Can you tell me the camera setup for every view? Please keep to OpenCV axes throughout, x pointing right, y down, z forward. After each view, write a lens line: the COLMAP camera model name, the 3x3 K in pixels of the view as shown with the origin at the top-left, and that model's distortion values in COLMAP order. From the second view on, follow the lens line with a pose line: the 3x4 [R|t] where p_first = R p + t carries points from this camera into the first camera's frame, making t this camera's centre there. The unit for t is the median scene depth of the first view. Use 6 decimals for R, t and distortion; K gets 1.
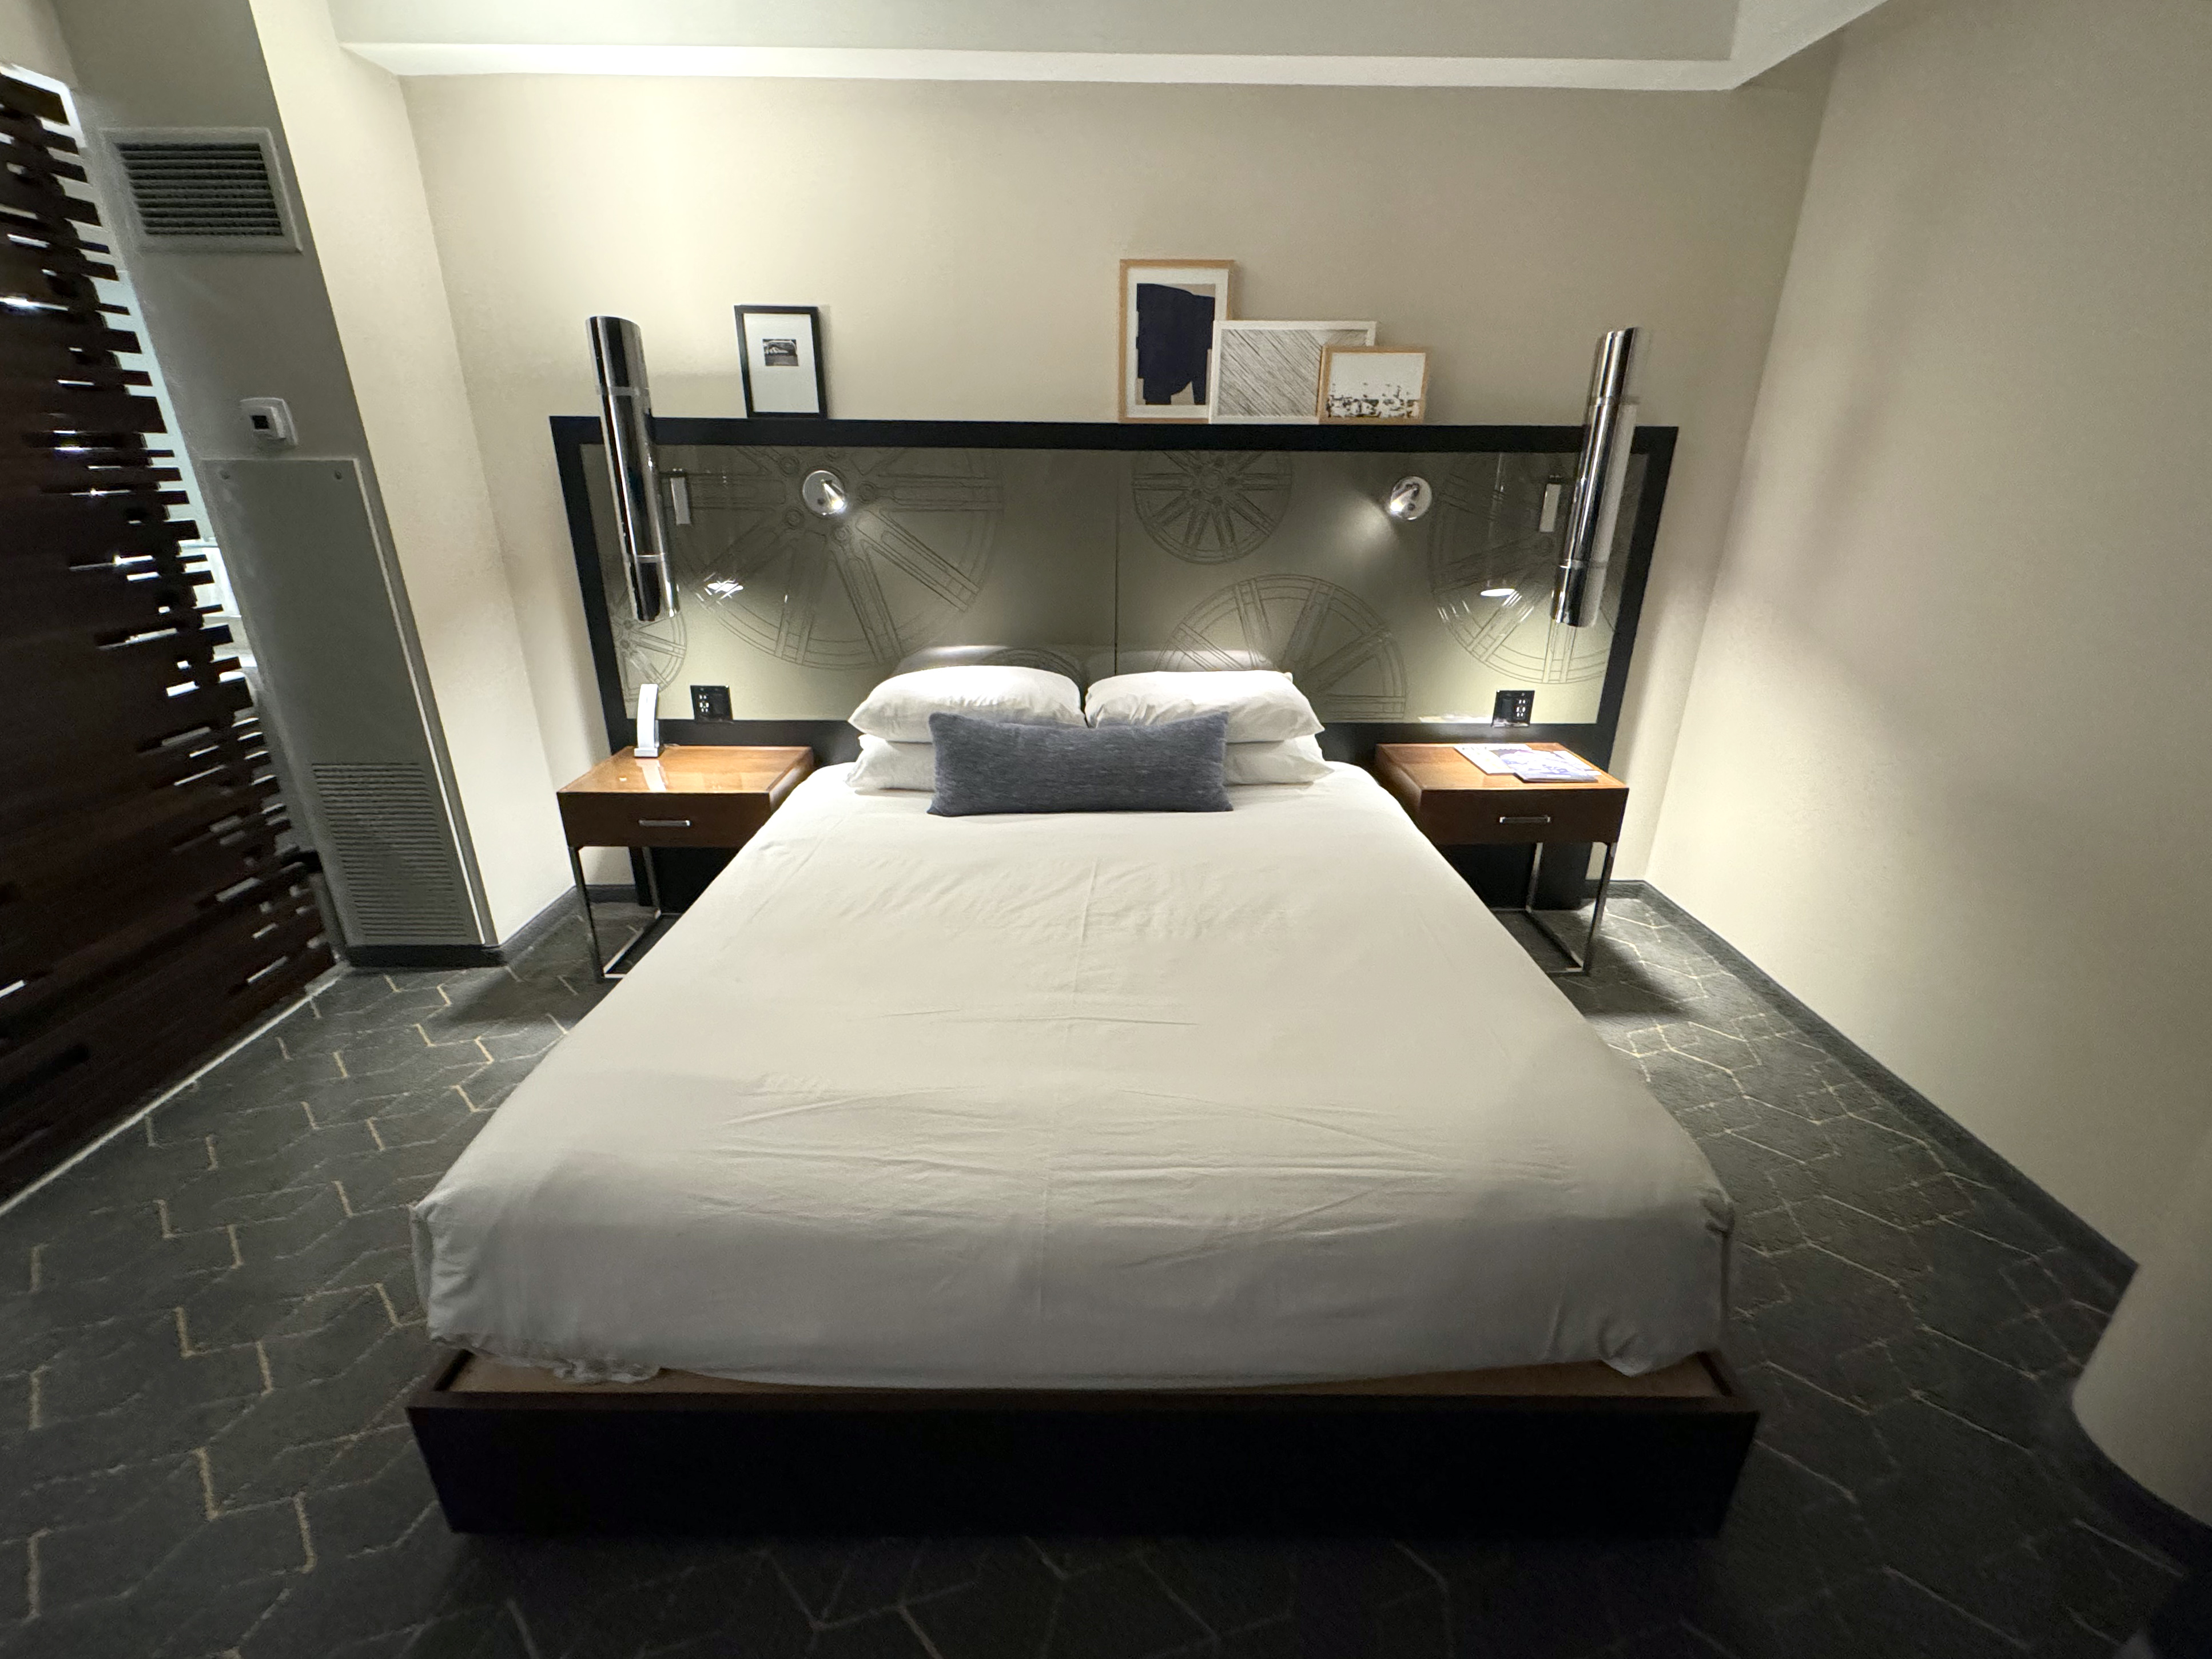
lens RADIAL K [[971.1, 0, 1103.9], [0, 971.1, 829.0], [0, 0, 1]] dist [0.003886, 0.000499]
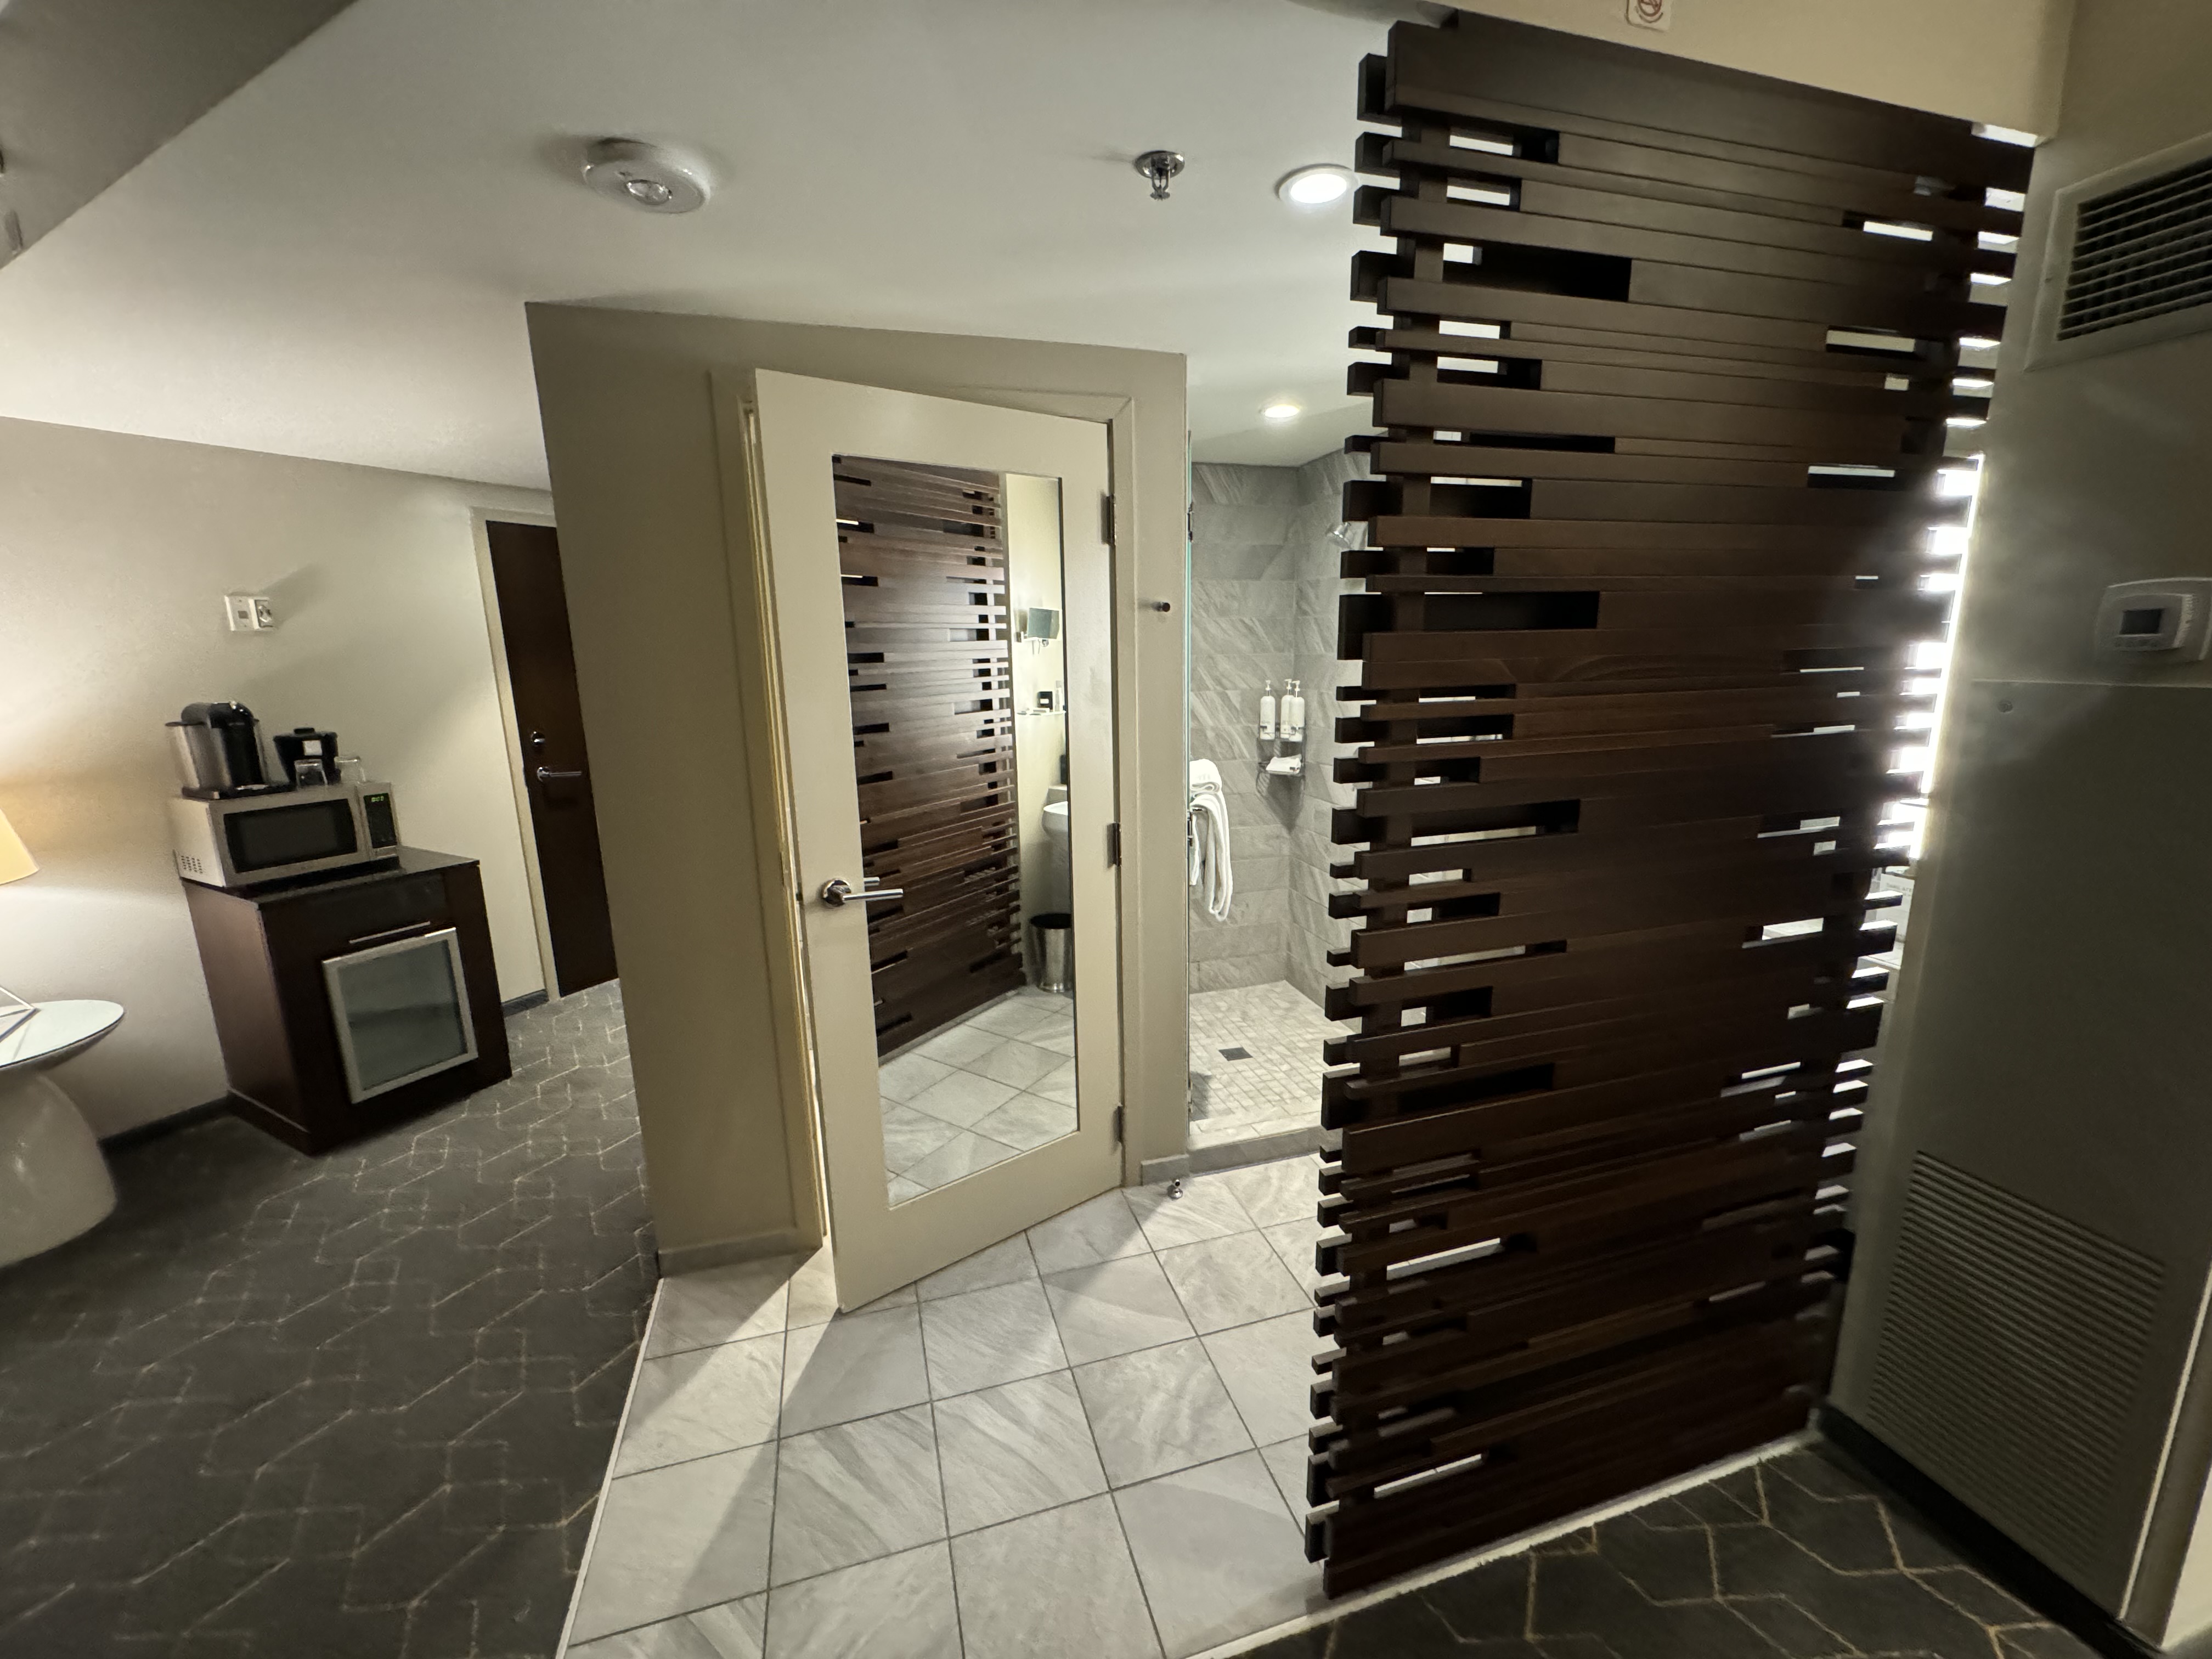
lens RADIAL K [[881.8, 0, 1111.5], [0, 881.8, 820.6], [0, 0, 1]] dist [0.000085, 0.000143]
pose [[0.289167, 0.172361, -0.941634, -0.541468], [-0.330999, 0.940987, 0.070596, -0.153325], [0.898233, 0.291266, 0.329154, 0.344740]]
